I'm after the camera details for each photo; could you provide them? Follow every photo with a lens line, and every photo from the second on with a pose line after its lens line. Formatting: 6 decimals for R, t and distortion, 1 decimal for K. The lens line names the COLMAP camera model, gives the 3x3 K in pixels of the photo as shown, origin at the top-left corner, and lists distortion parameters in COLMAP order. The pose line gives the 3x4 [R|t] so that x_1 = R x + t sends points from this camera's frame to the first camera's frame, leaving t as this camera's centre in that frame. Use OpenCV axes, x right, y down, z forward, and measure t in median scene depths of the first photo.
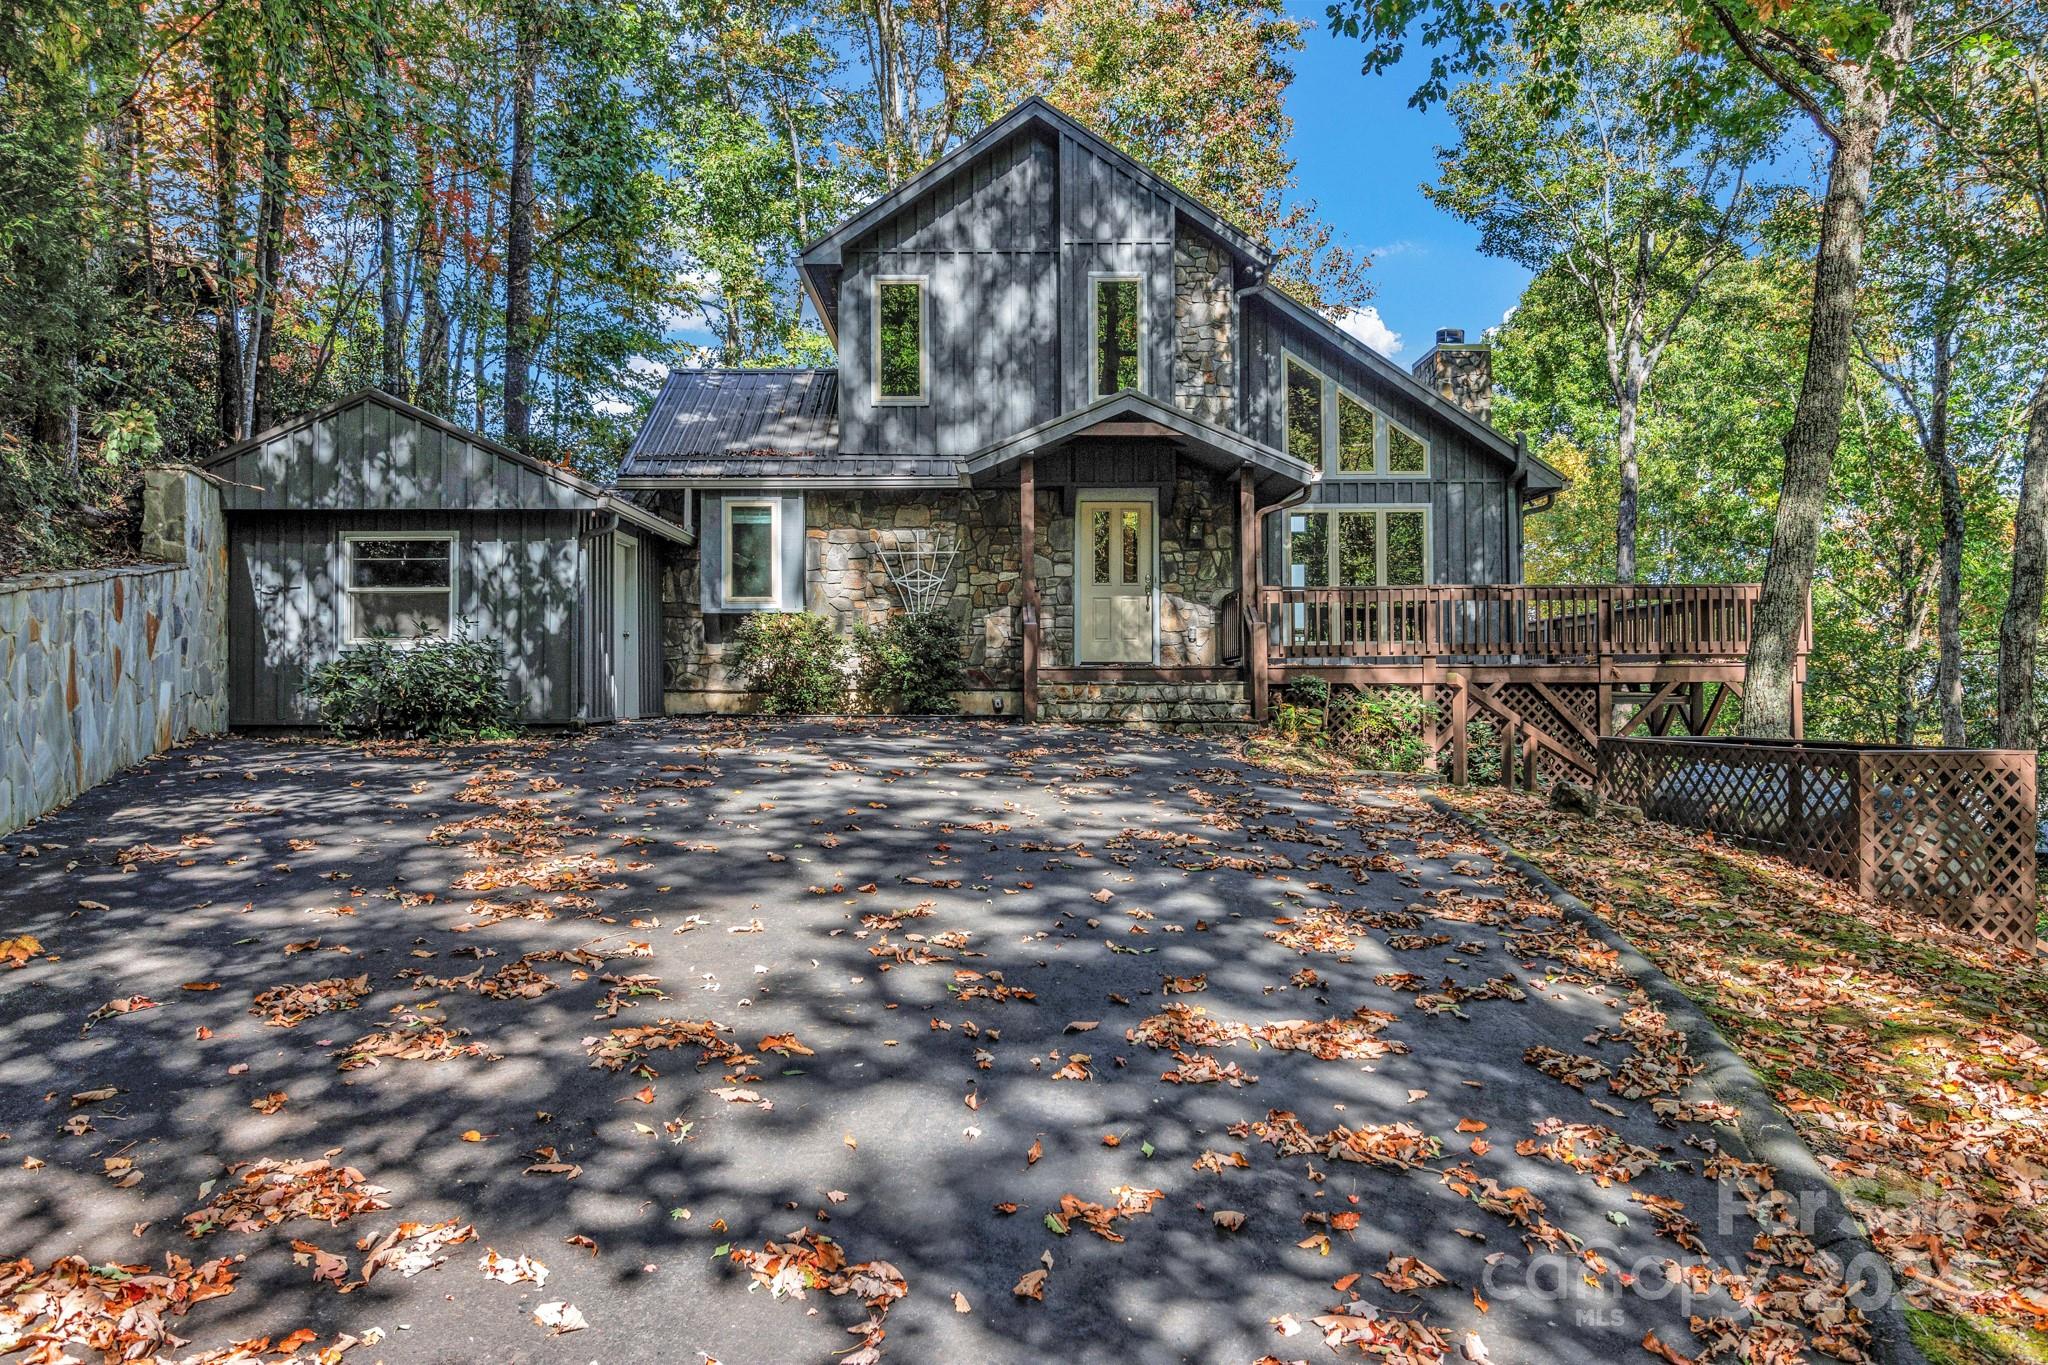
lens RADIAL K [[1447.2, 0, 1020.3], [0, 1447.2, 692.7], [0, 0, 1]] dist [0.000295, 0.003430]
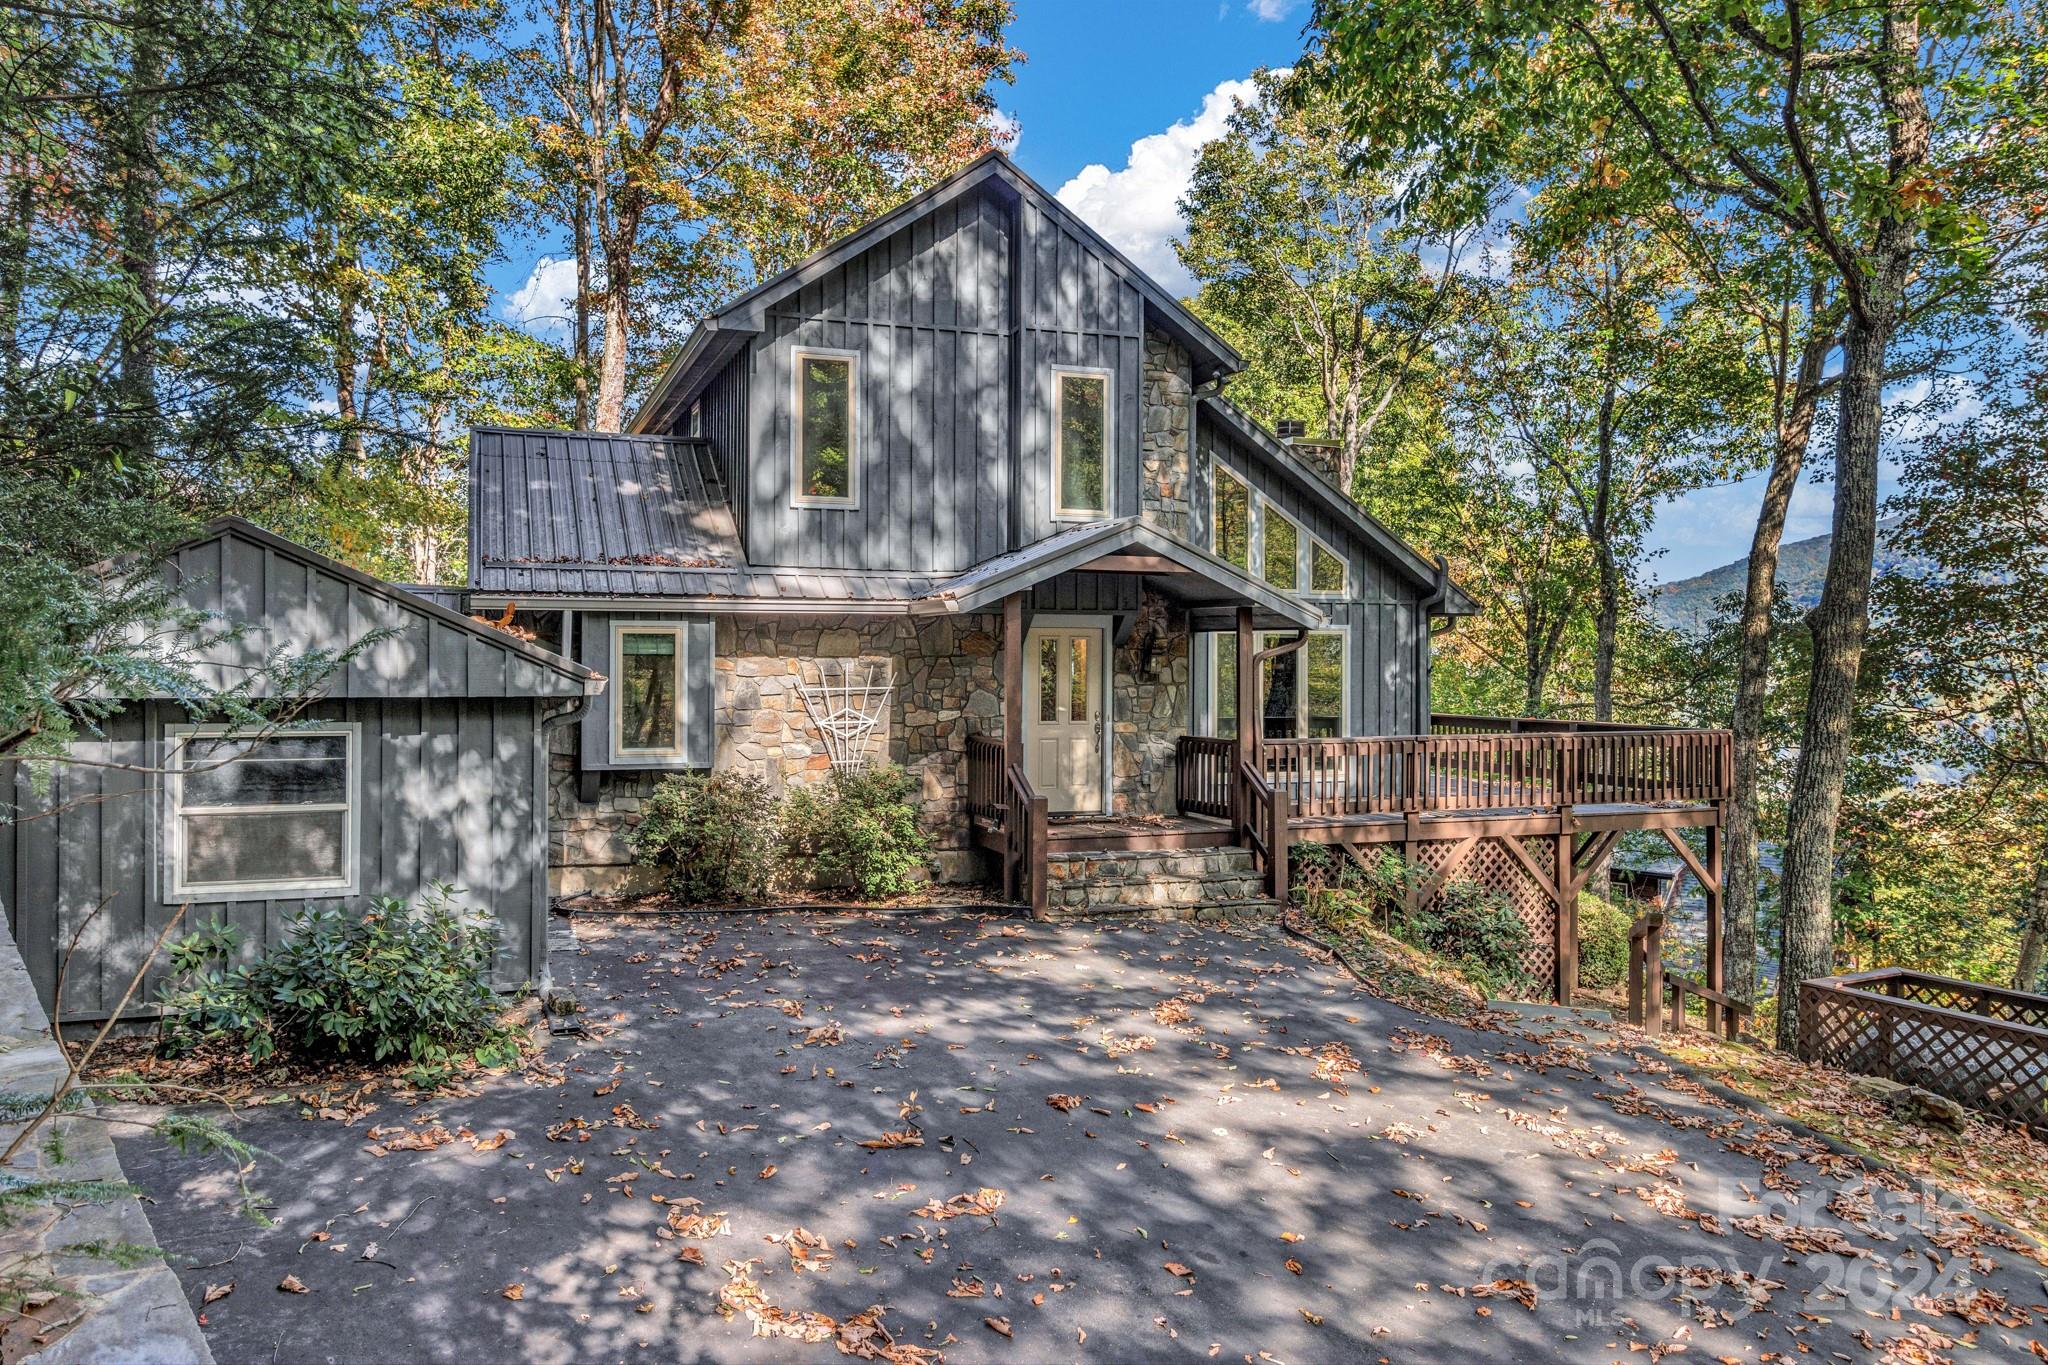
lens RADIAL K [[1447.2, 0, 1028.8], [0, 1447.2, 671.6], [0, 0, 1]] dist [0.000295, 0.003430]
pose [[0.939681, 0.007141, 0.341977, -0.256713], [-0.008780, 0.999956, 0.003245, -0.110824], [-0.341938, -0.006052, 0.939703, 0.198299]]
